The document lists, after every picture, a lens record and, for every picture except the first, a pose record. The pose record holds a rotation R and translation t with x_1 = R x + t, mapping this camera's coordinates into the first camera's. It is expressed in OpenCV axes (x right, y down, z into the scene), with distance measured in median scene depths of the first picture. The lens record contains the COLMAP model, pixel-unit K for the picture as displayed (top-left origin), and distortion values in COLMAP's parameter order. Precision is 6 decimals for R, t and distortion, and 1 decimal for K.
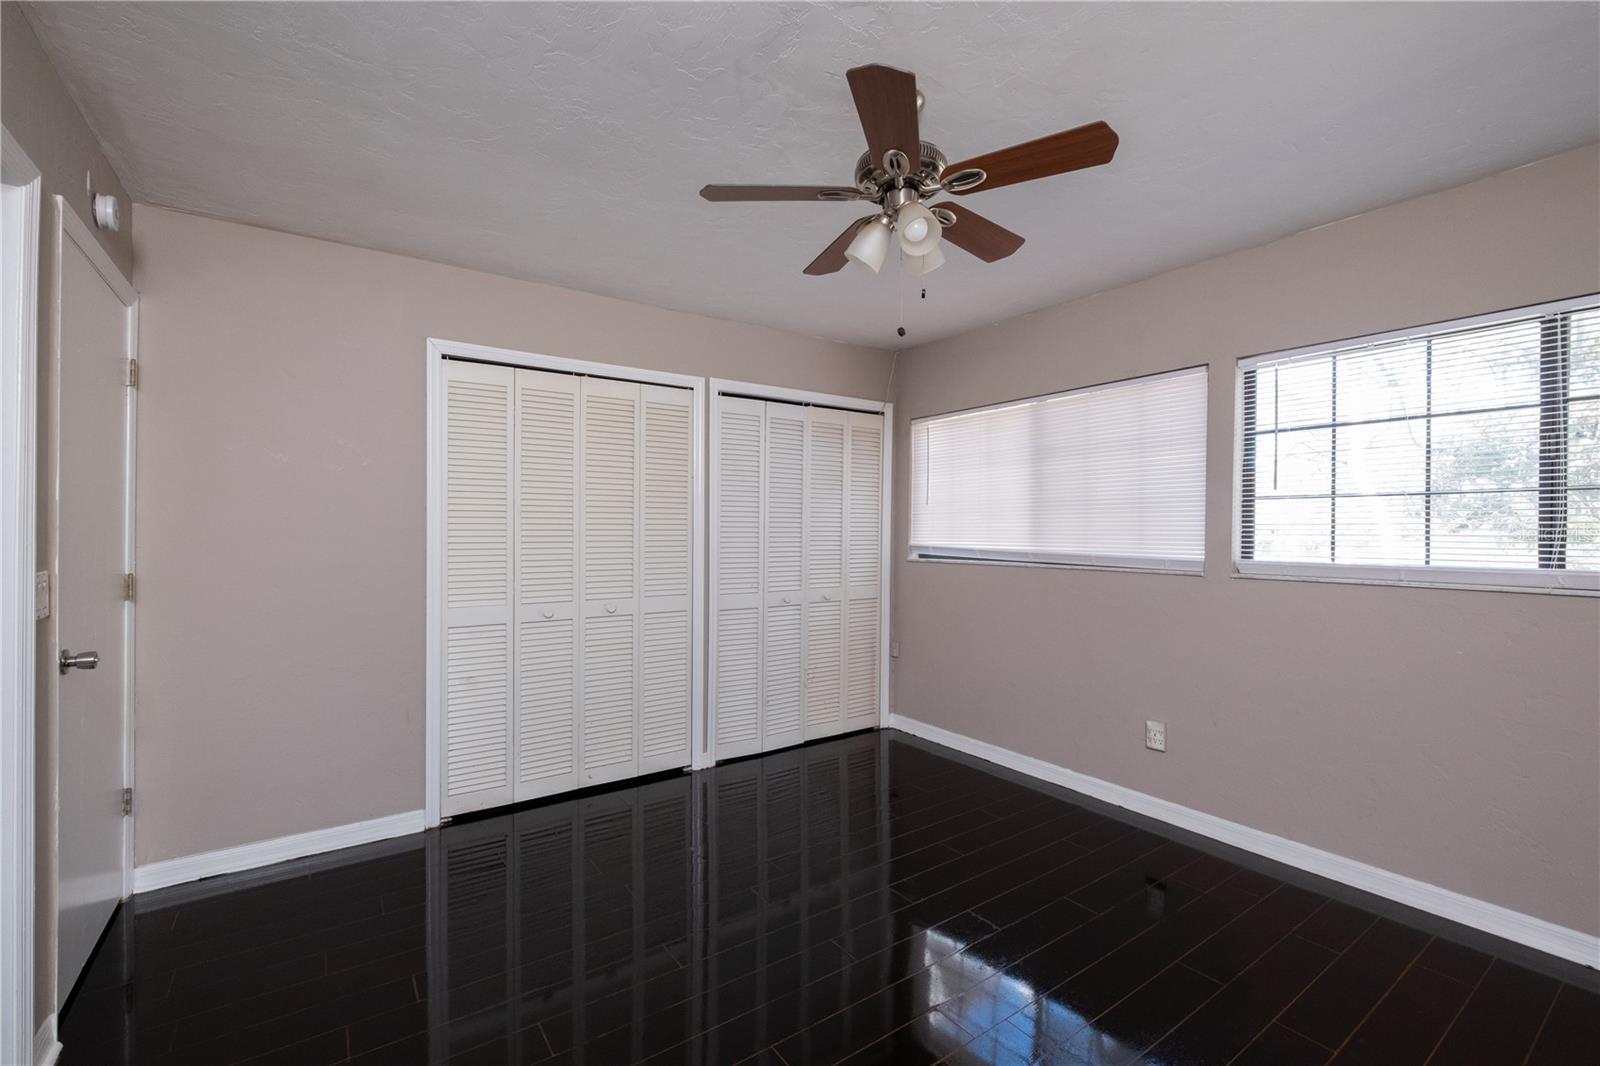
lens RADIAL K [[708.3, 0, 822.0], [0, 708.3, 530.6], [0, 0, 1]] dist [0.012851, -0.000254]
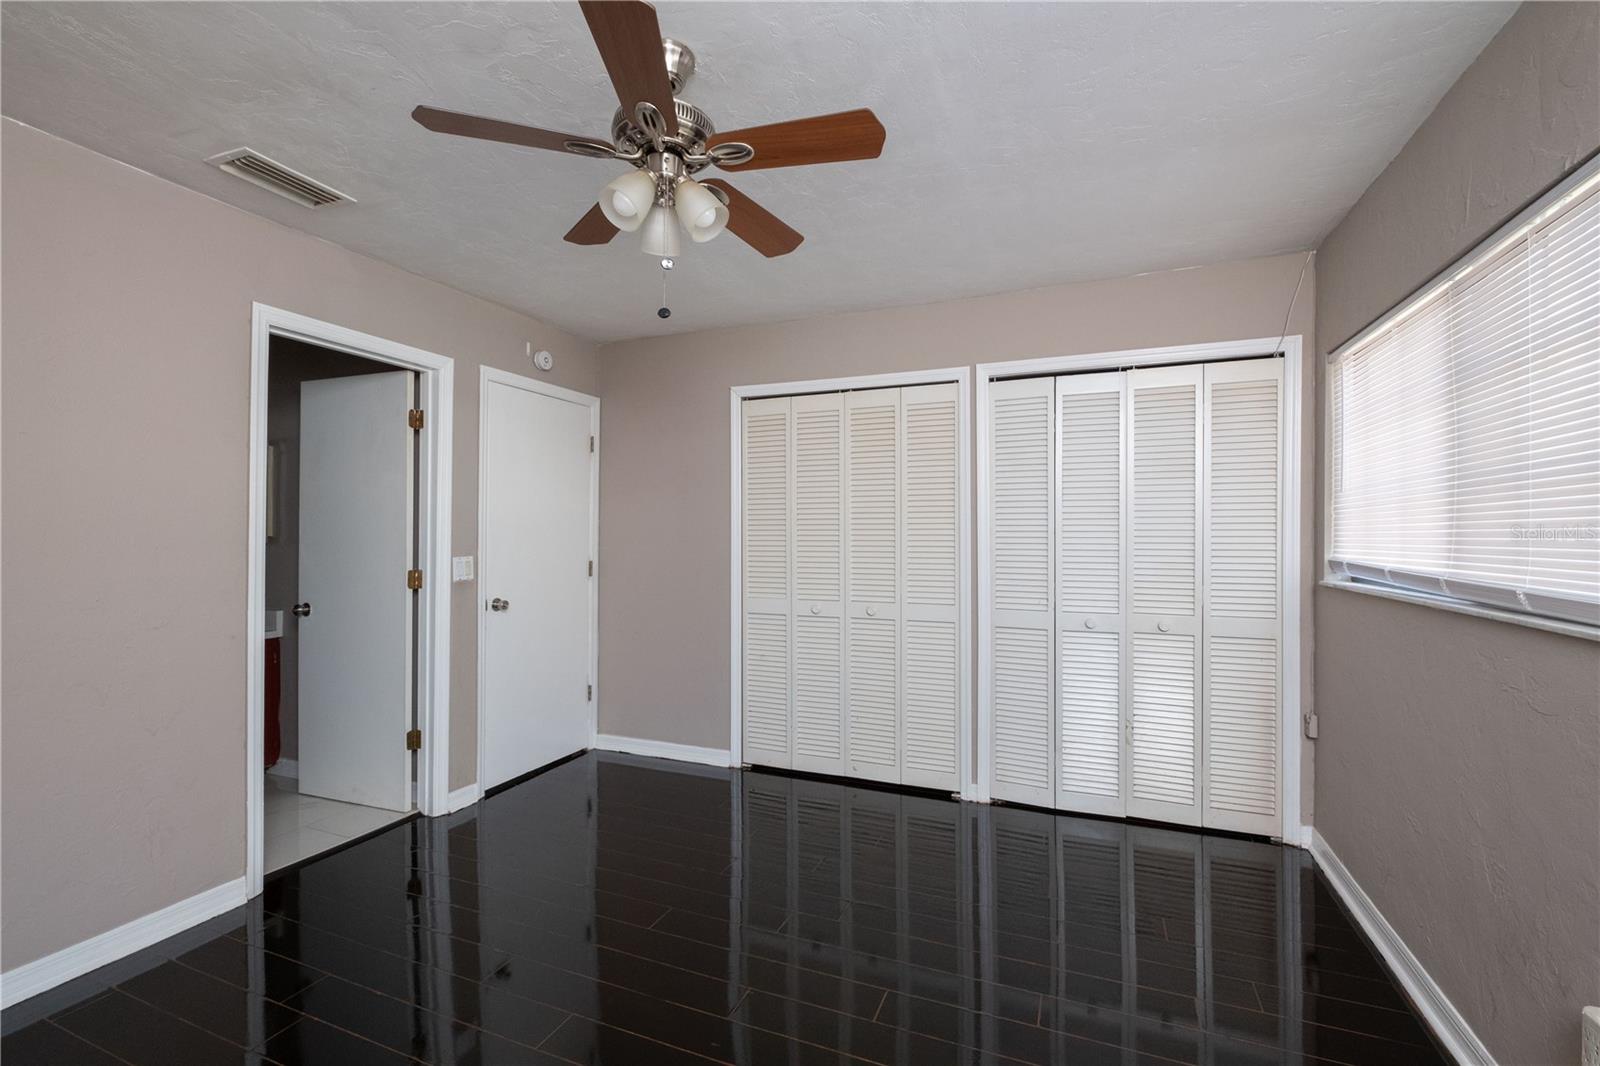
lens RADIAL K [[706.8, 0, 800.0], [0, 706.8, 533.0], [0, 0, 1]] dist [-0.010850, -0.000149]
pose [[0.519258, -0.002848, -0.854613, 0.487938], [0.001619, 0.999996, -0.002349, -0.002155], [0.854616, -0.000164, 0.519260, 0.352732]]
